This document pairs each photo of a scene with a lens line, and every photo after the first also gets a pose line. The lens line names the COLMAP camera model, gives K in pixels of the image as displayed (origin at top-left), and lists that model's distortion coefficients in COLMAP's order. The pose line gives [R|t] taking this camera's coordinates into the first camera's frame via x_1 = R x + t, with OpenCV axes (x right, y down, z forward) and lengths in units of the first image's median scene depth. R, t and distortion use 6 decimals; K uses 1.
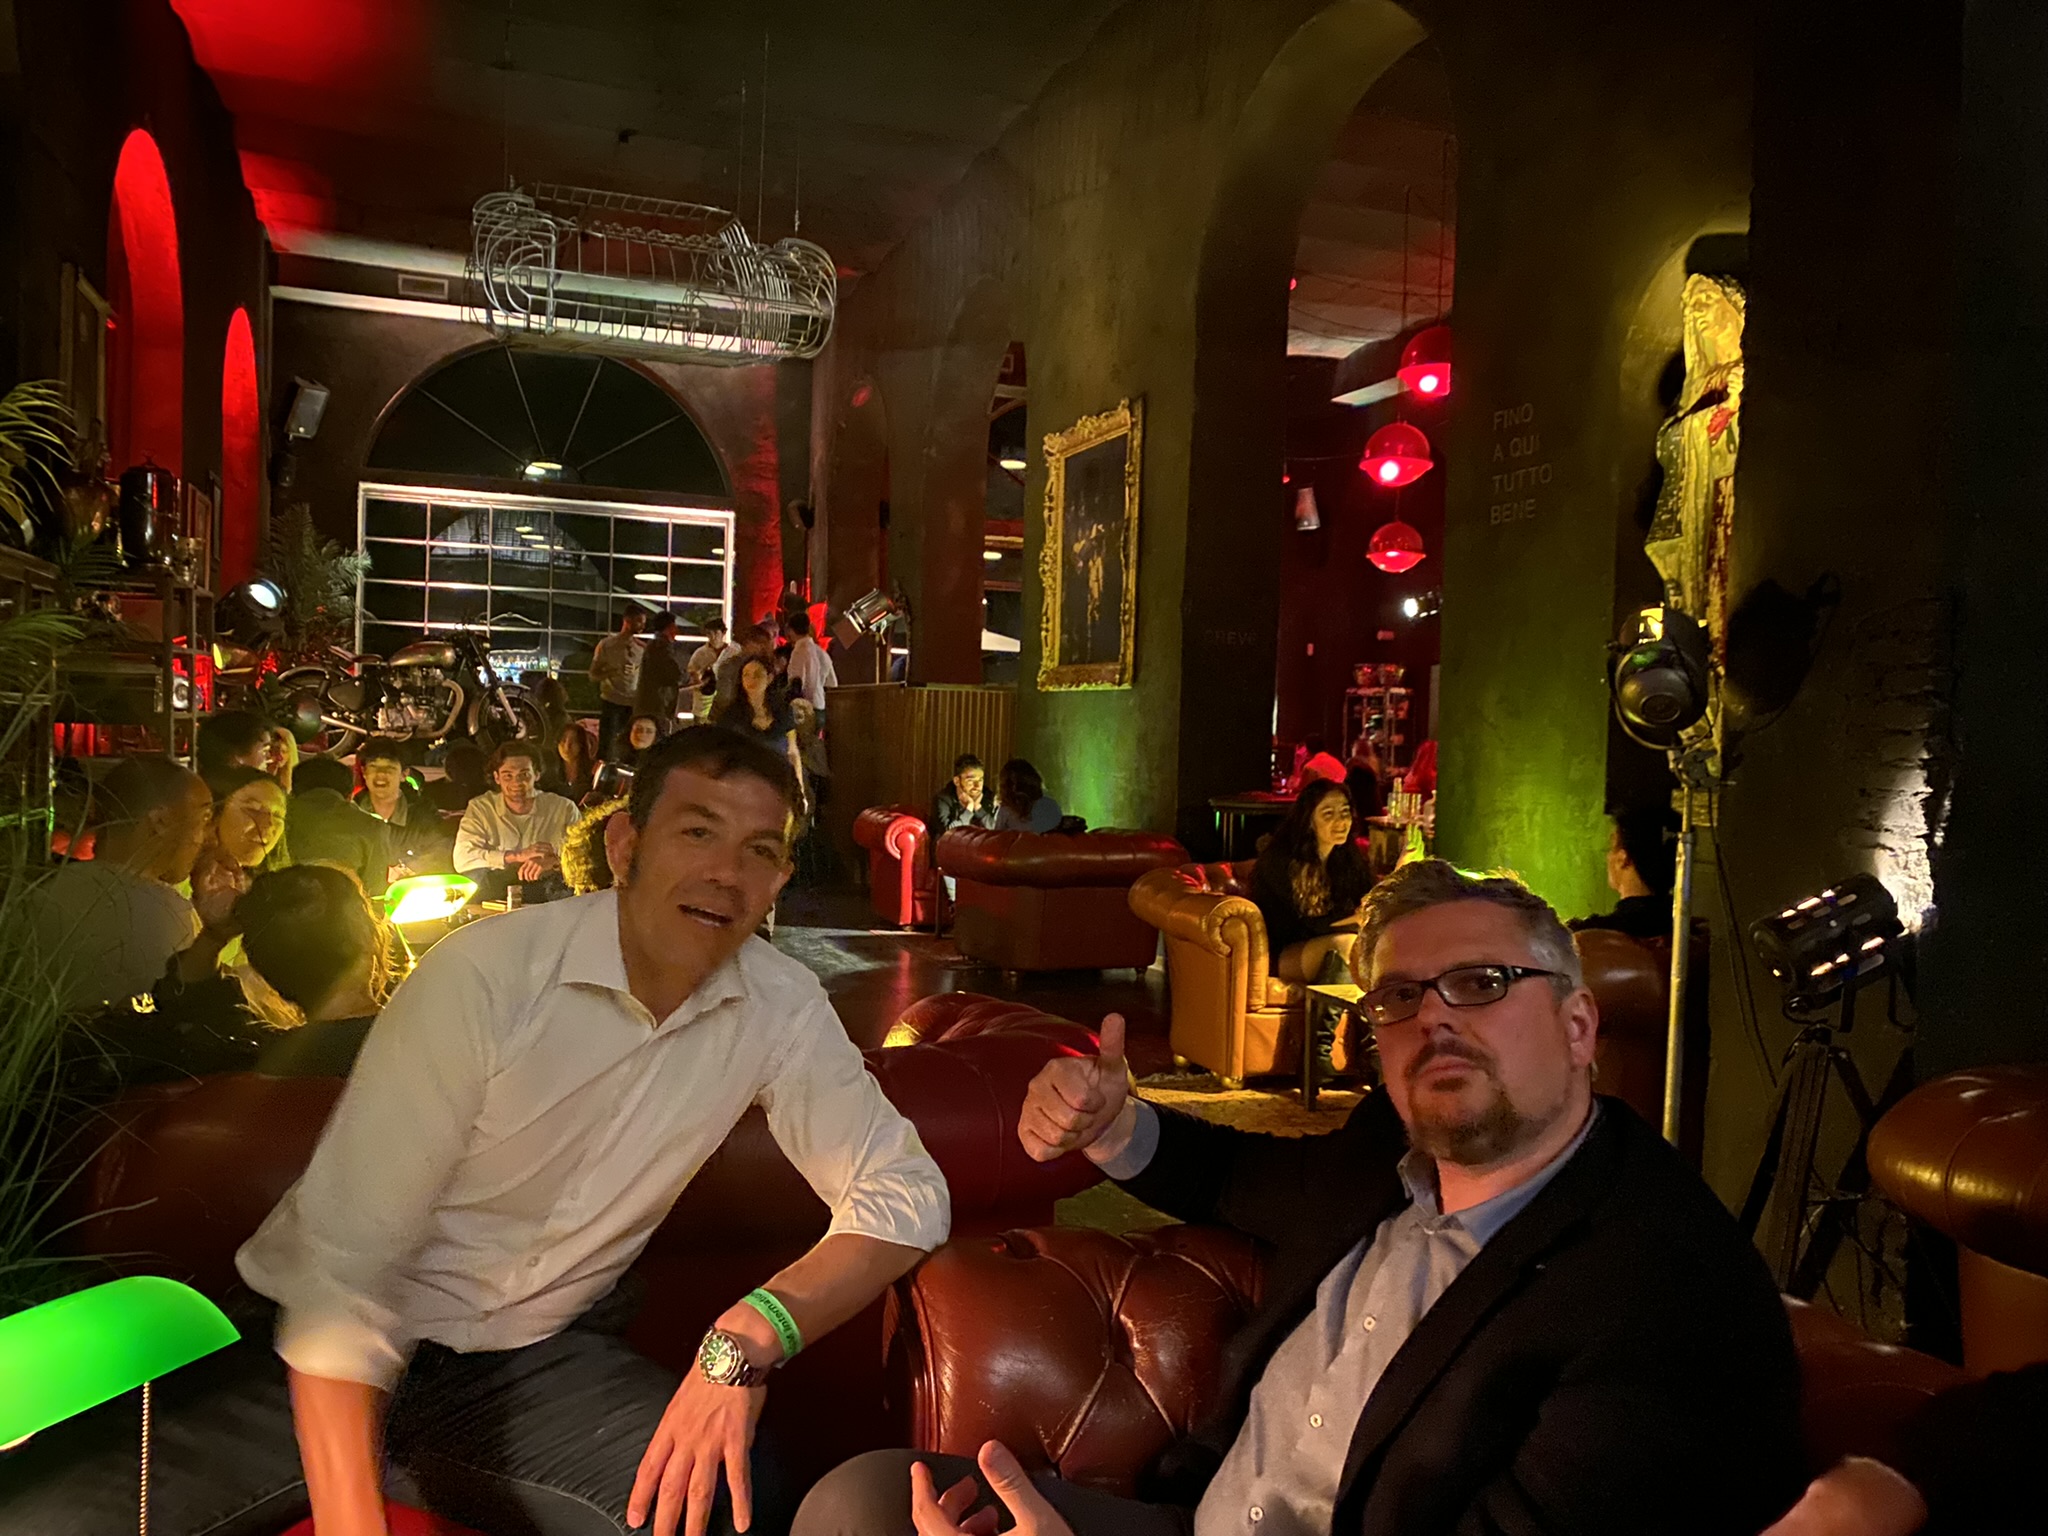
lens RADIAL K [[1589.4, 0, 1025.7], [0, 1589.4, 758.4], [0, 0, 1]] dist [0.022611, -0.019874]
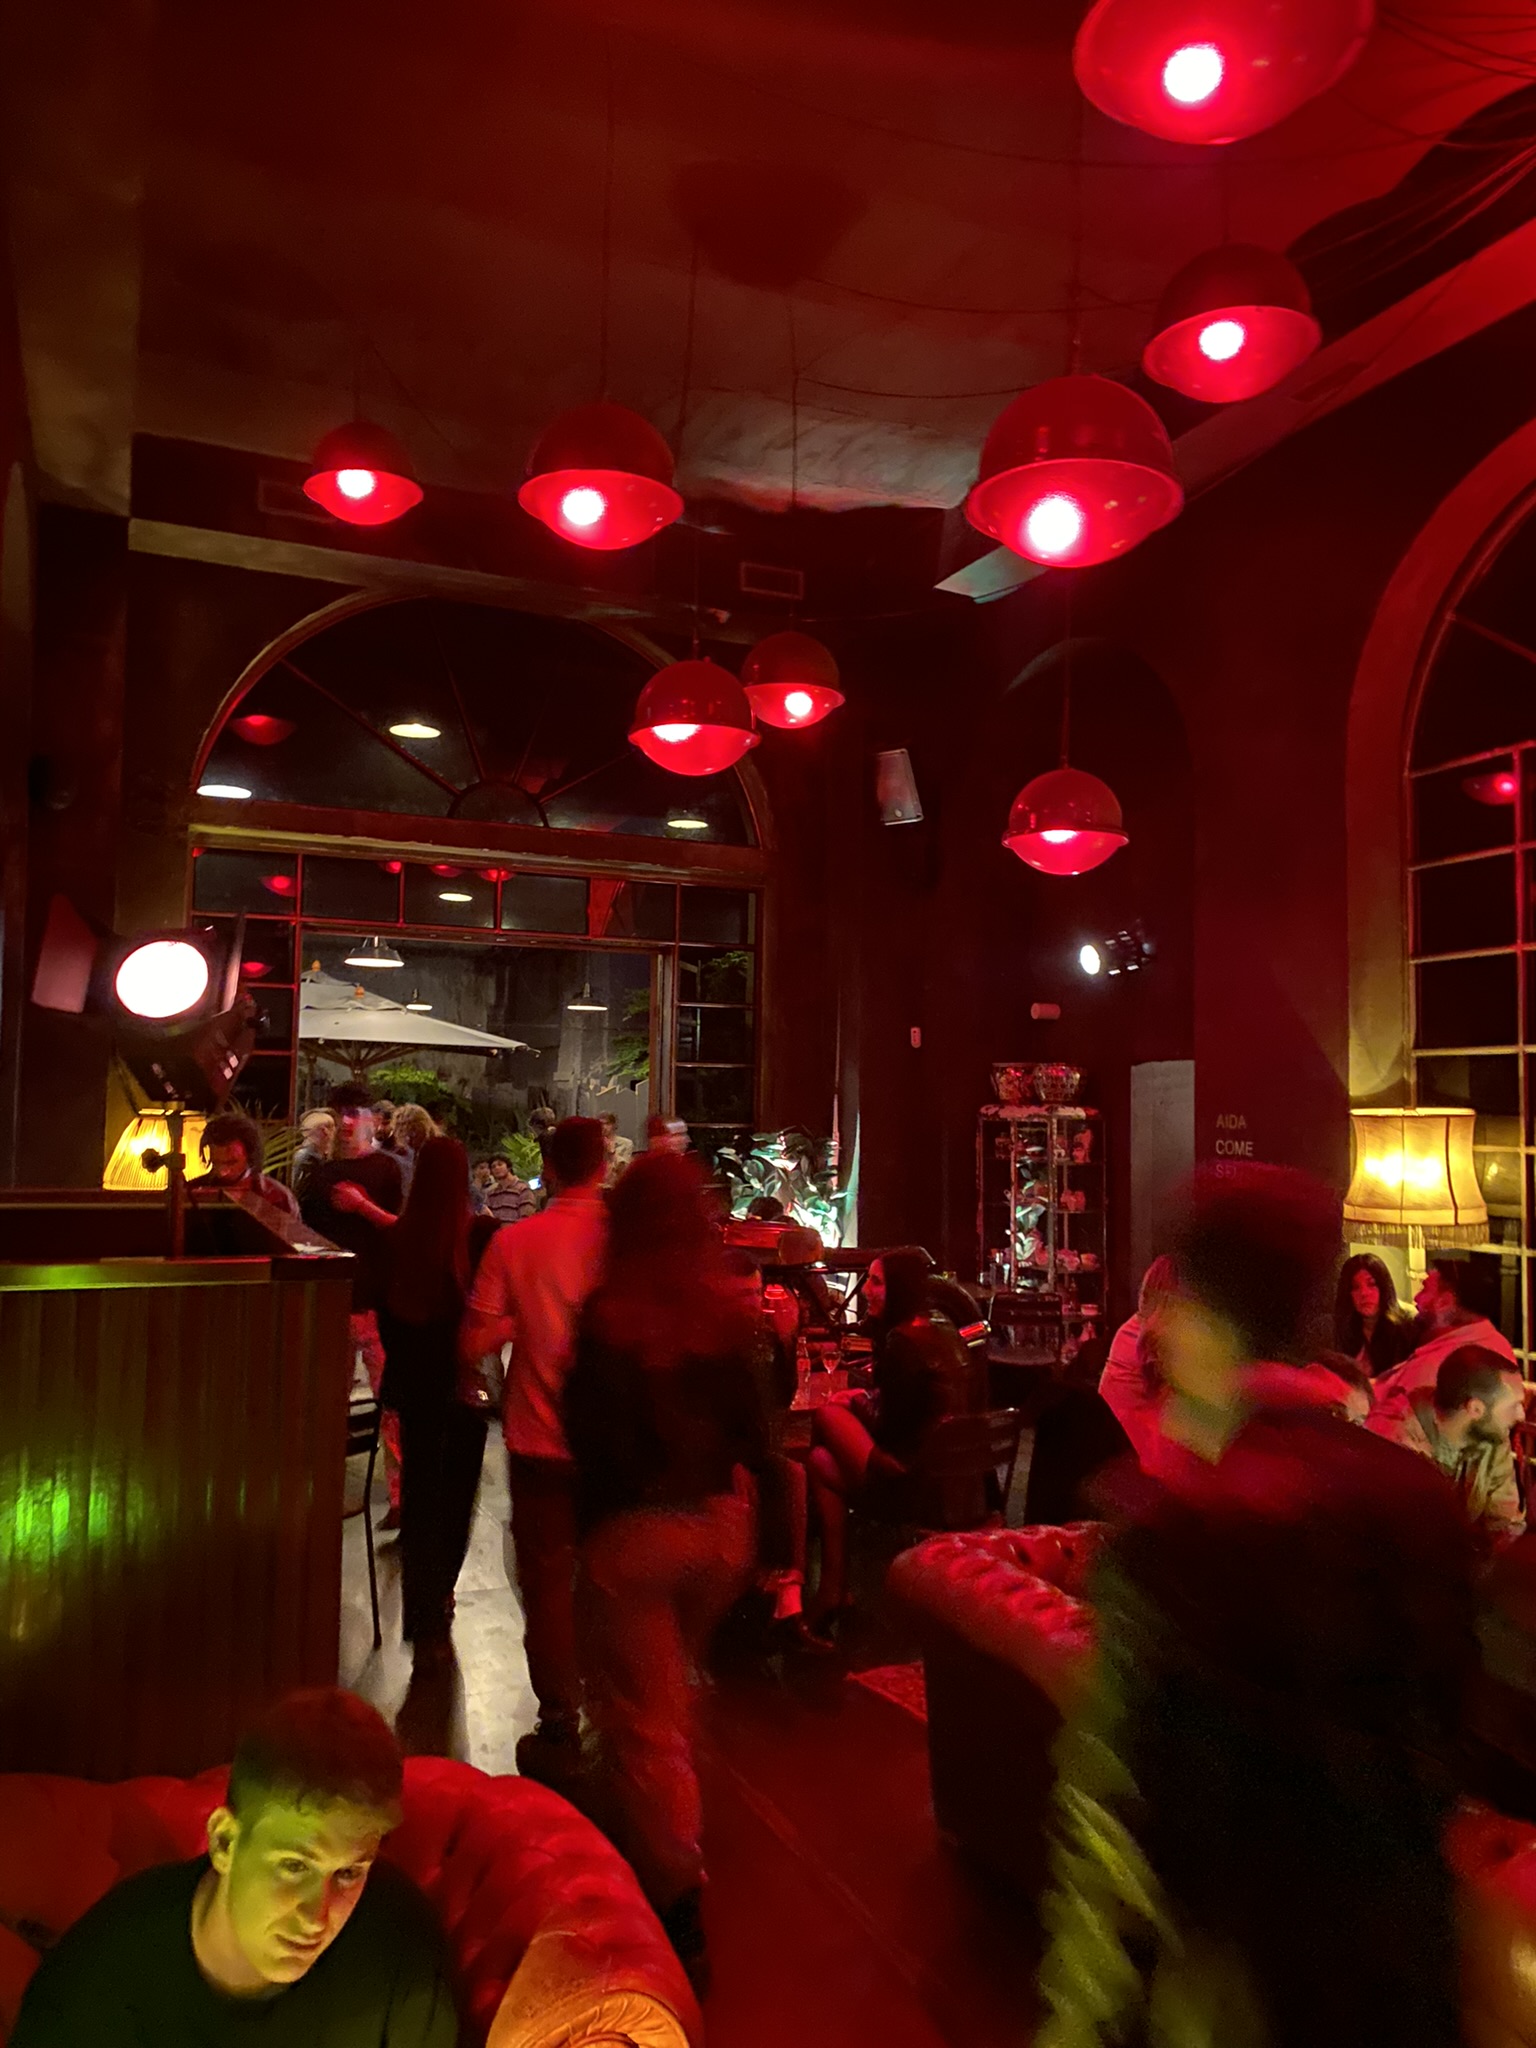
lens RADIAL K [[1589.4, 0, 765.3], [0, 1589.4, 1020.1], [0, 0, 1]] dist [0.022611, -0.019874]
pose [[0.998584, -0.015967, 0.050747, 0.163273], [0.019634, 0.997167, -0.072614, -0.058377], [-0.049444, 0.073507, 0.996068, 0.737519]]
